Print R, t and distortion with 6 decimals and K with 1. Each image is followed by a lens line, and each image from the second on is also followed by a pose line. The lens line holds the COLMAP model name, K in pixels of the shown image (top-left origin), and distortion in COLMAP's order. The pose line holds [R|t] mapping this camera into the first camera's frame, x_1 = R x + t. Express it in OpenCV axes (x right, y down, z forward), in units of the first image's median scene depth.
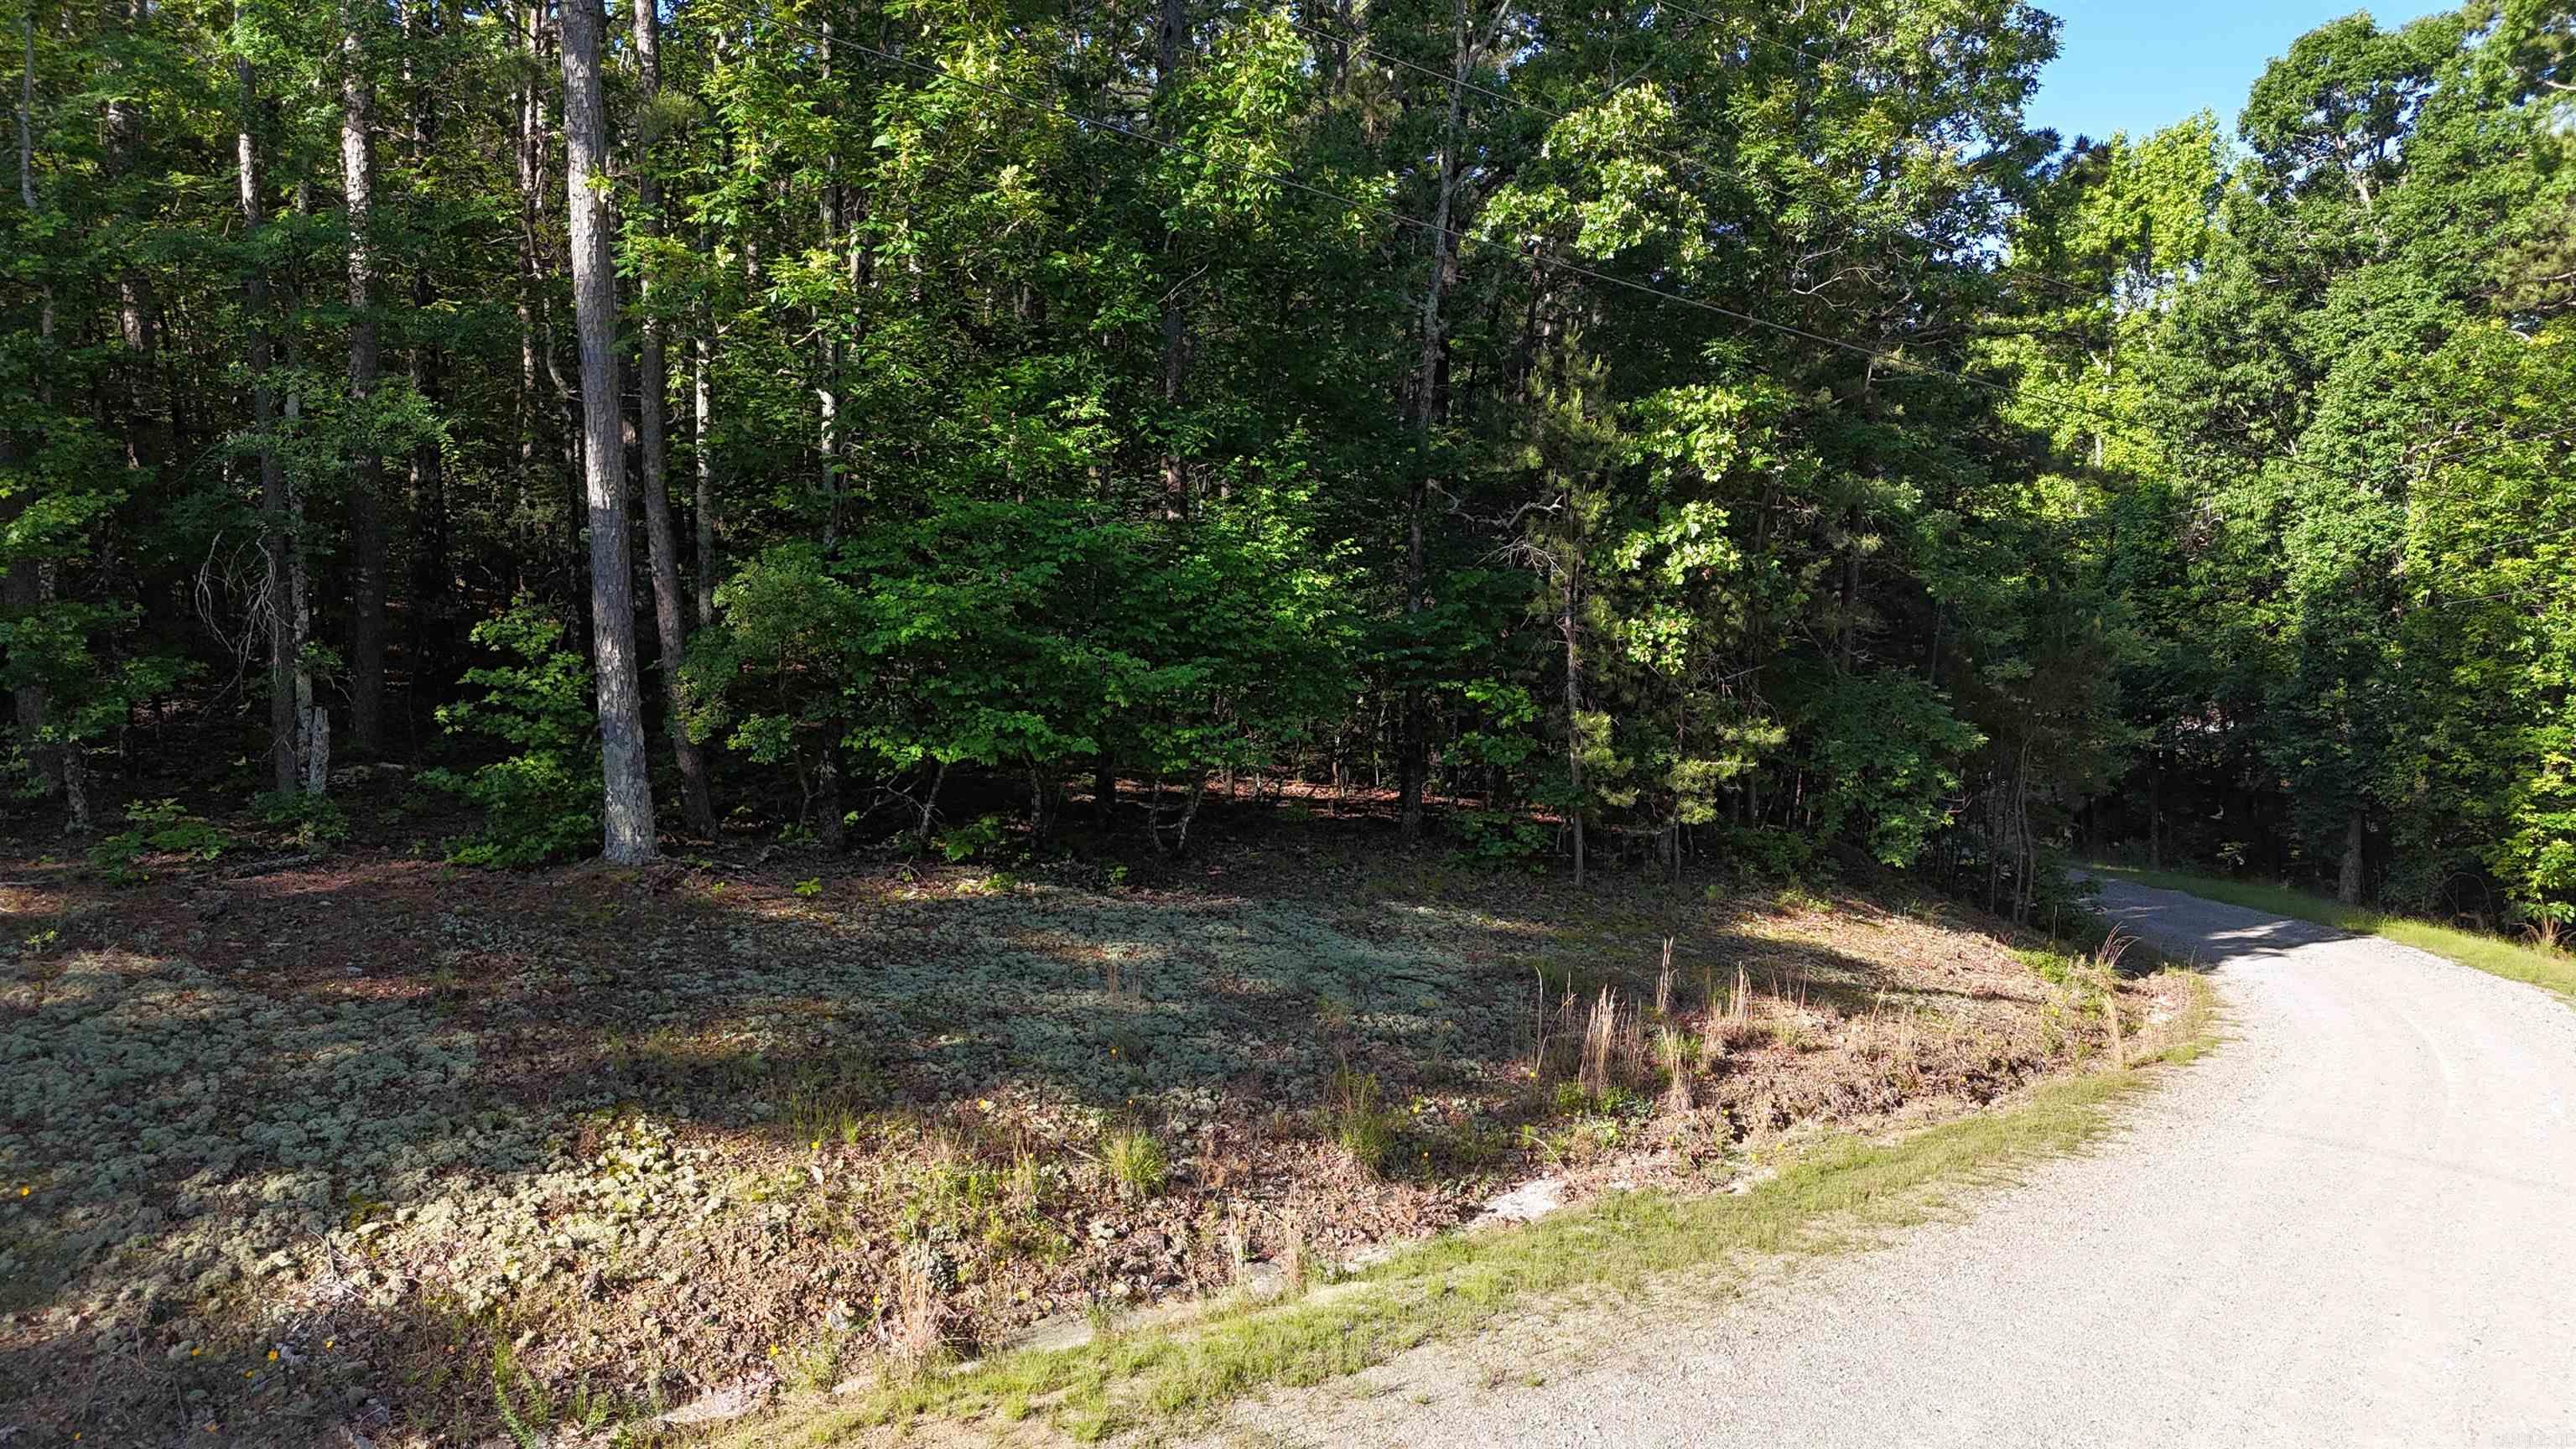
lens RADIAL K [[1911.9, 0, 1288.0], [0, 1911.9, 724.5], [0, 0, 1]] dist [0.067066, -0.046053]
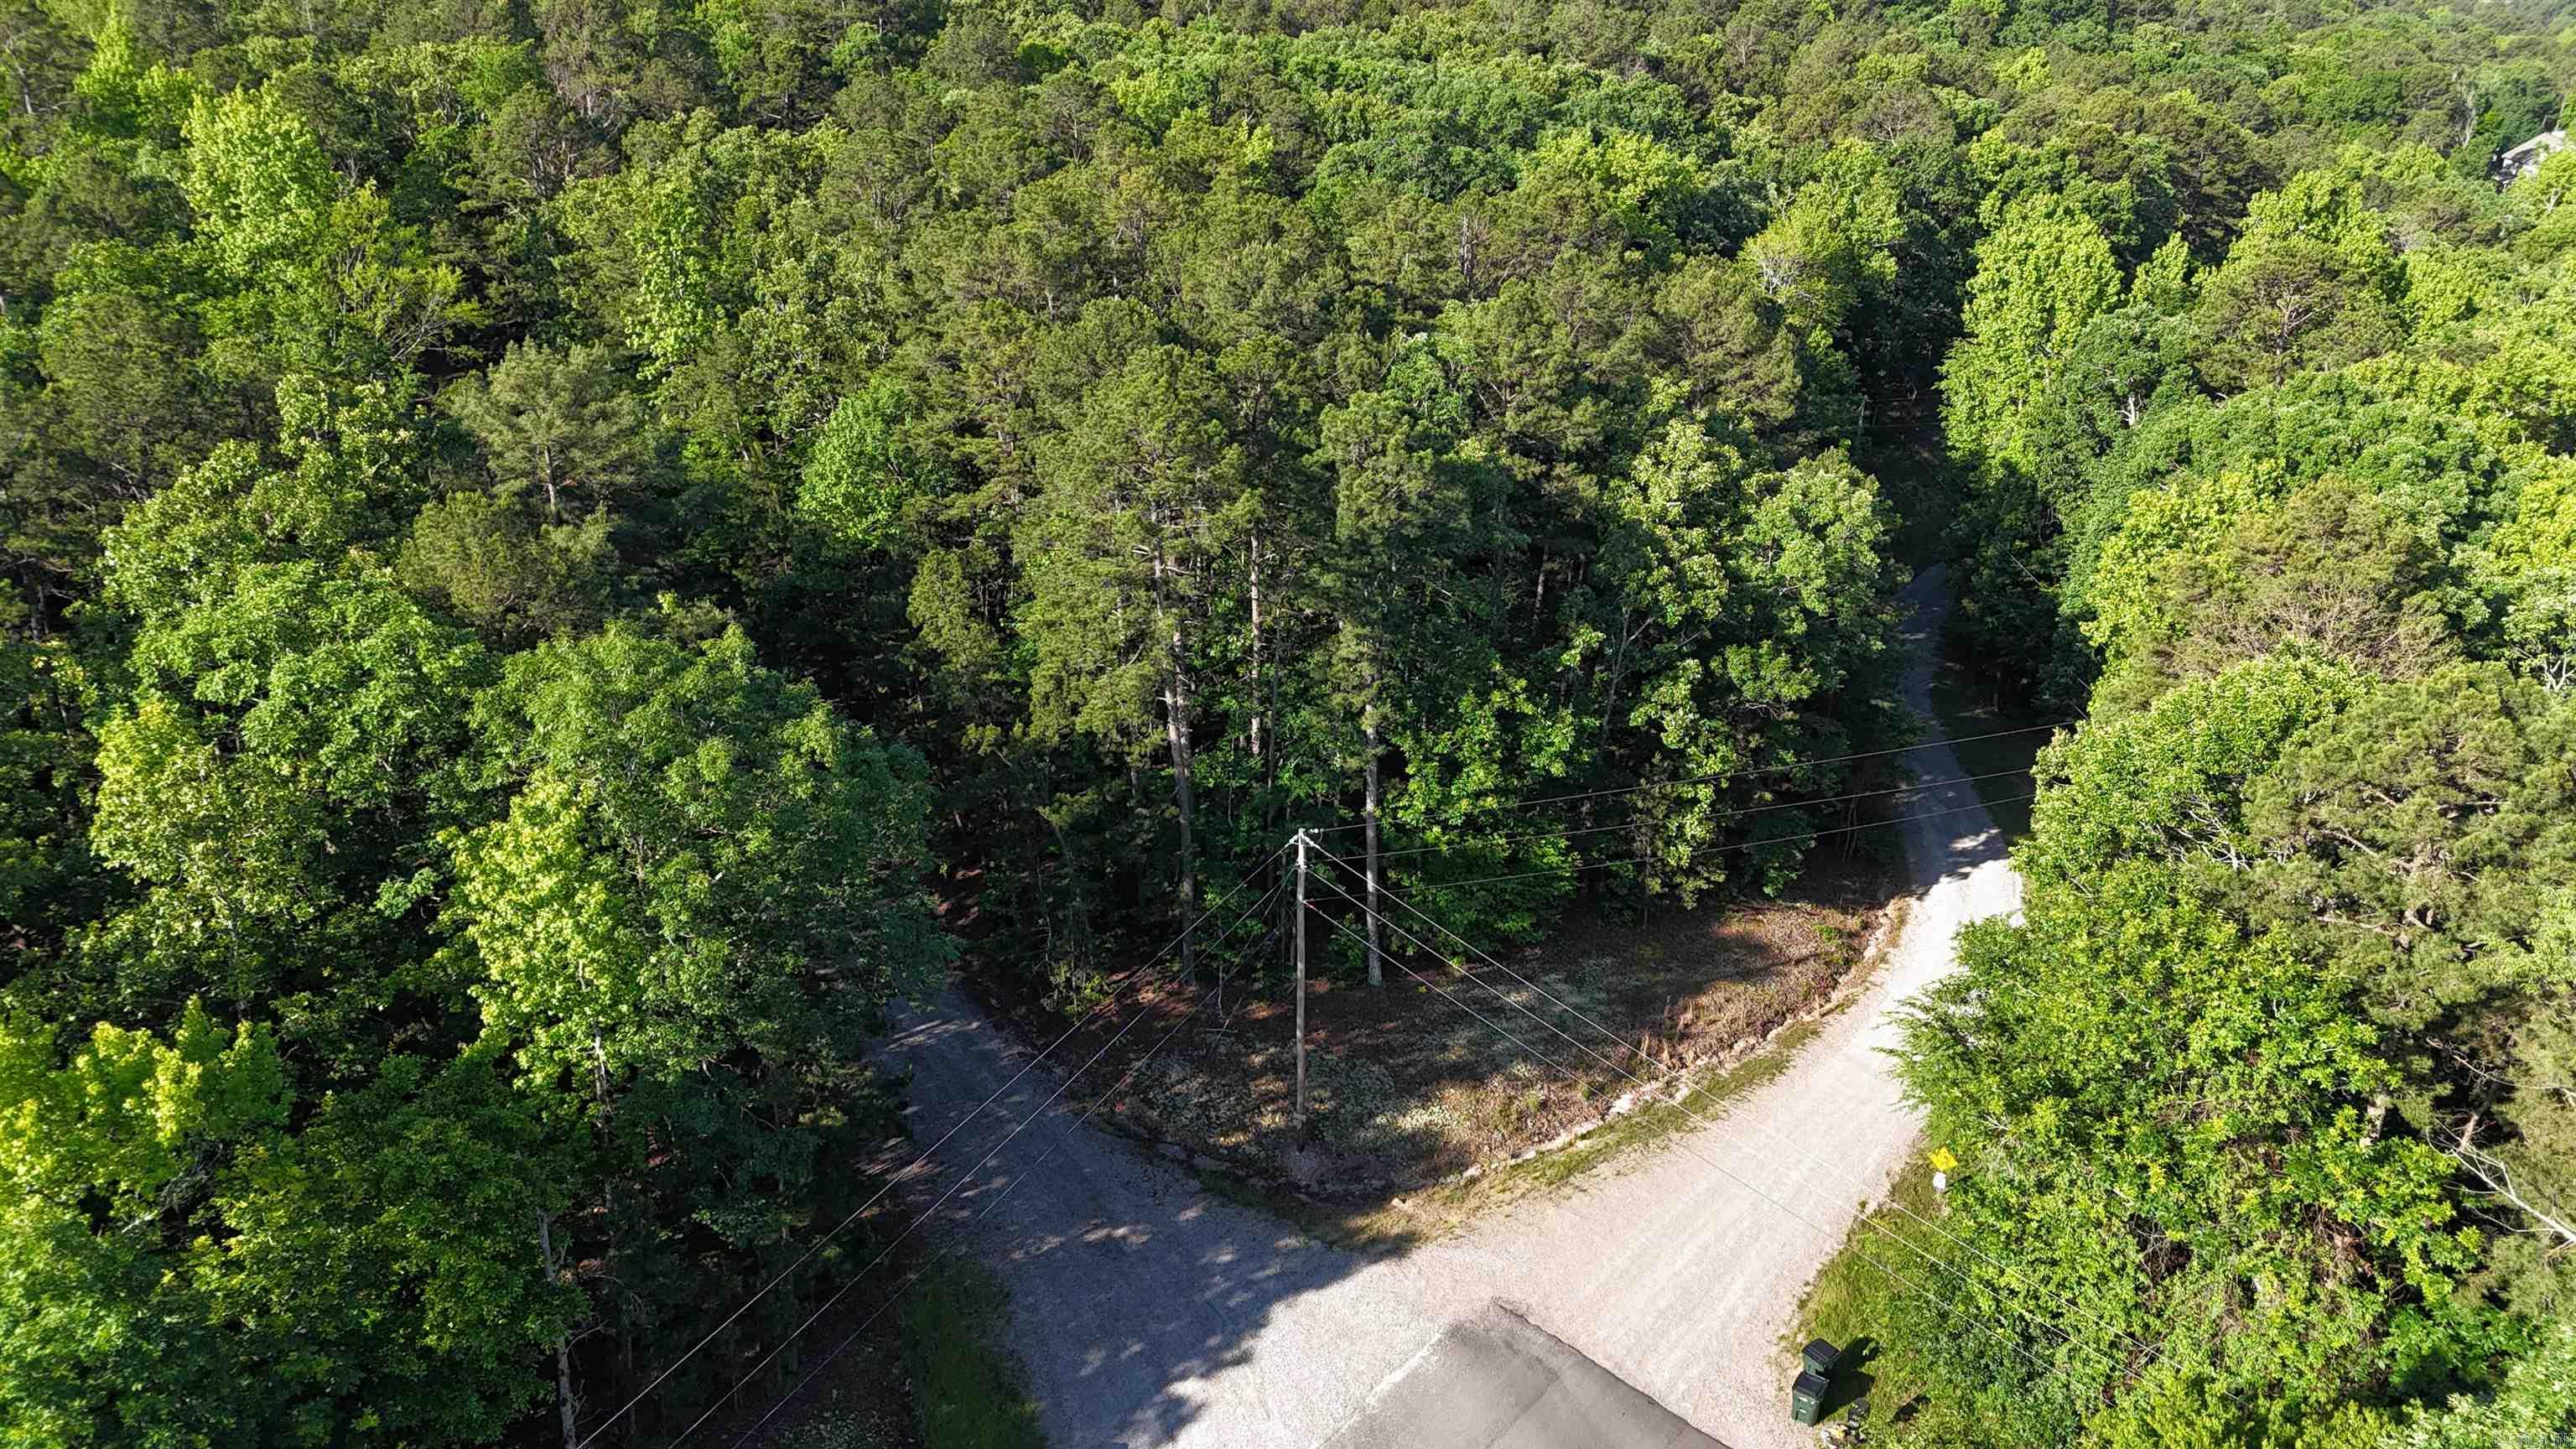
lens RADIAL K [[1877.2, 0, 1288.0], [0, 1877.2, 724.5], [0, 0, 1]] dist [0.092192, -0.091170]
pose [[0.998657, 0.028271, -0.043408, -0.267932], [-0.013674, 0.952091, 0.305508, -1.066467], [0.049965, -0.304504, 0.951200, -1.608124]]
